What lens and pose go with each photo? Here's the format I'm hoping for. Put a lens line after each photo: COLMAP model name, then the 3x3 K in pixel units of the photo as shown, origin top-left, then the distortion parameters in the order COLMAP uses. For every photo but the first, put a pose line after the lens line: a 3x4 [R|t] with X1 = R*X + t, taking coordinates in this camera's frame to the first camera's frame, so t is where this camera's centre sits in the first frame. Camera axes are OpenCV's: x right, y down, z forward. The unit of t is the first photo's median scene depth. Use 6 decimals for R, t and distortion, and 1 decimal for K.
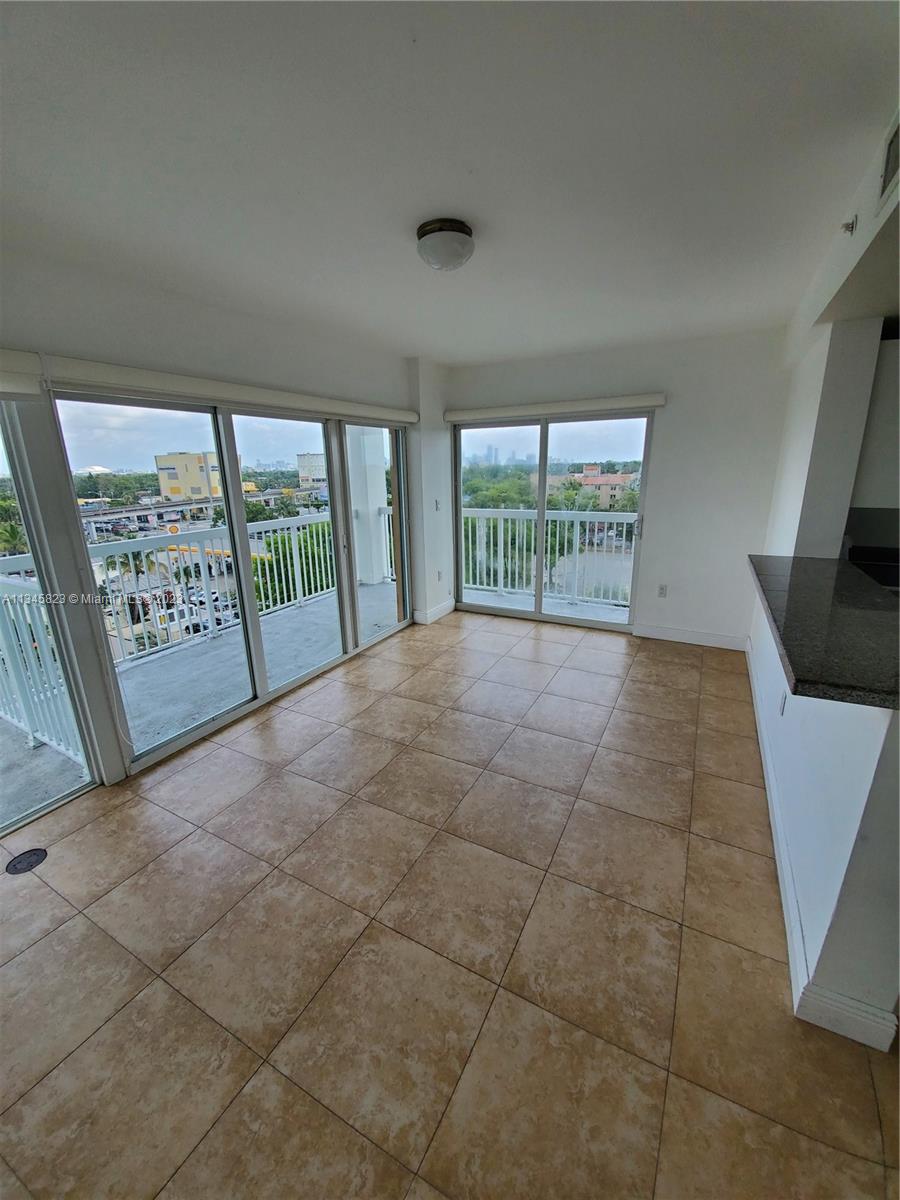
lens RADIAL K [[475.1, 0, 446.1], [0, 475.1, 599.4], [0, 0, 1]] dist [0.013478, -0.017998]
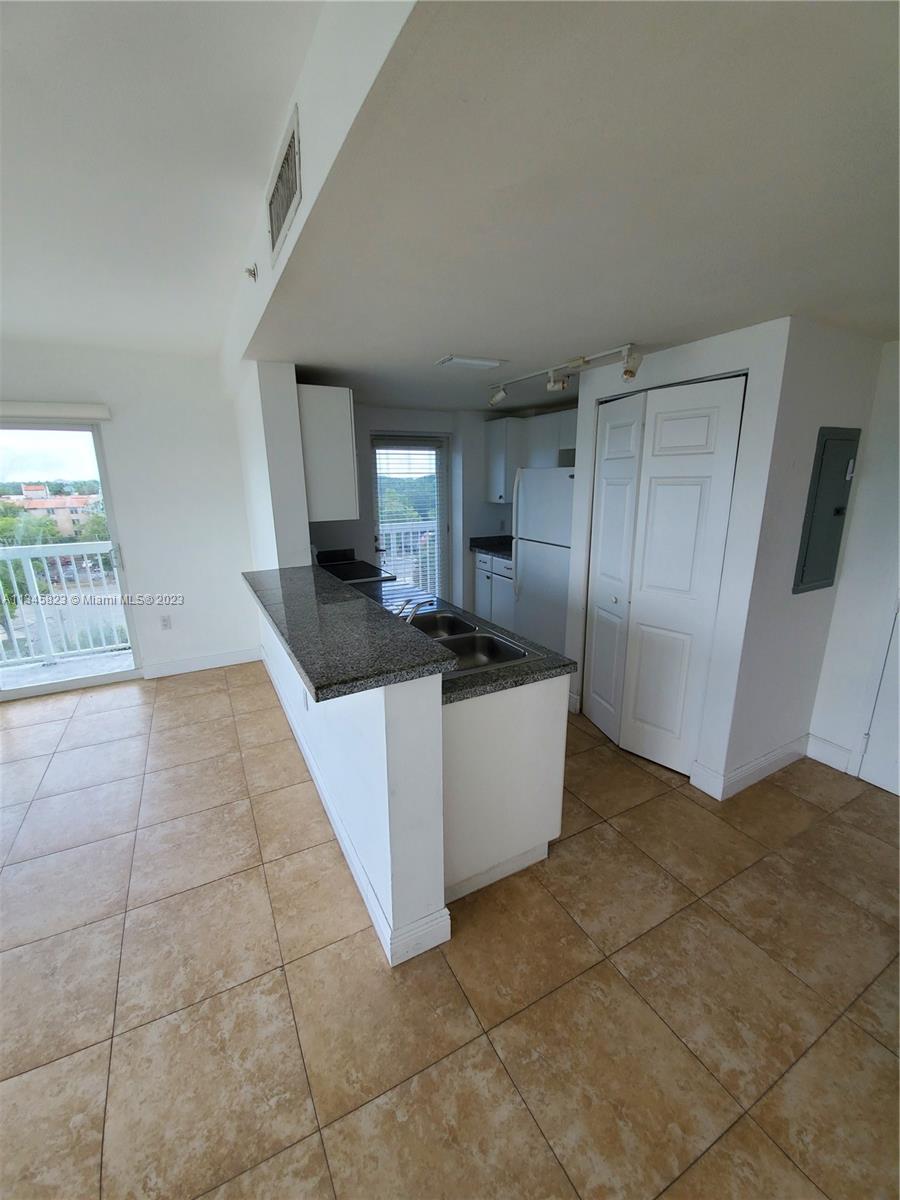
lens RADIAL K [[476.2, 0, 448.2], [0, 476.2, 599.6], [0, 0, 1]] dist [0.015490, -0.017953]
pose [[0.550622, -0.197280, 0.811108, 0.020633], [0.227268, 0.970396, 0.081742, -0.013549], [-0.803222, 0.139330, 0.579156, 0.033159]]
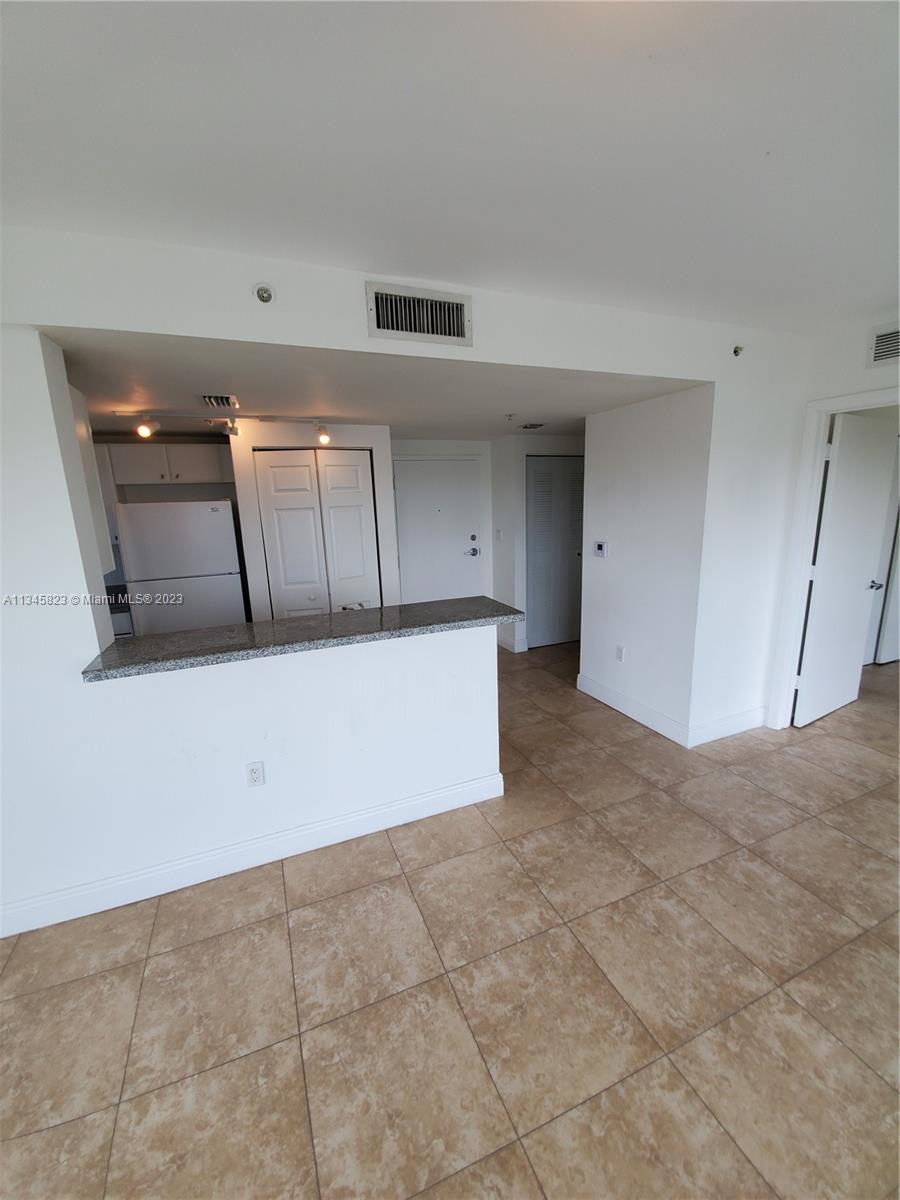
lens RADIAL K [[469.6, 0, 454.2], [0, 469.6, 597.0], [0, 0, 1]] dist [0.018262, -0.017000]
pose [[-0.776371, -0.086081, 0.624371, -0.074096], [0.217589, 0.893119, 0.393693, -0.213363], [-0.591527, 0.441507, -0.674661, 0.727376]]
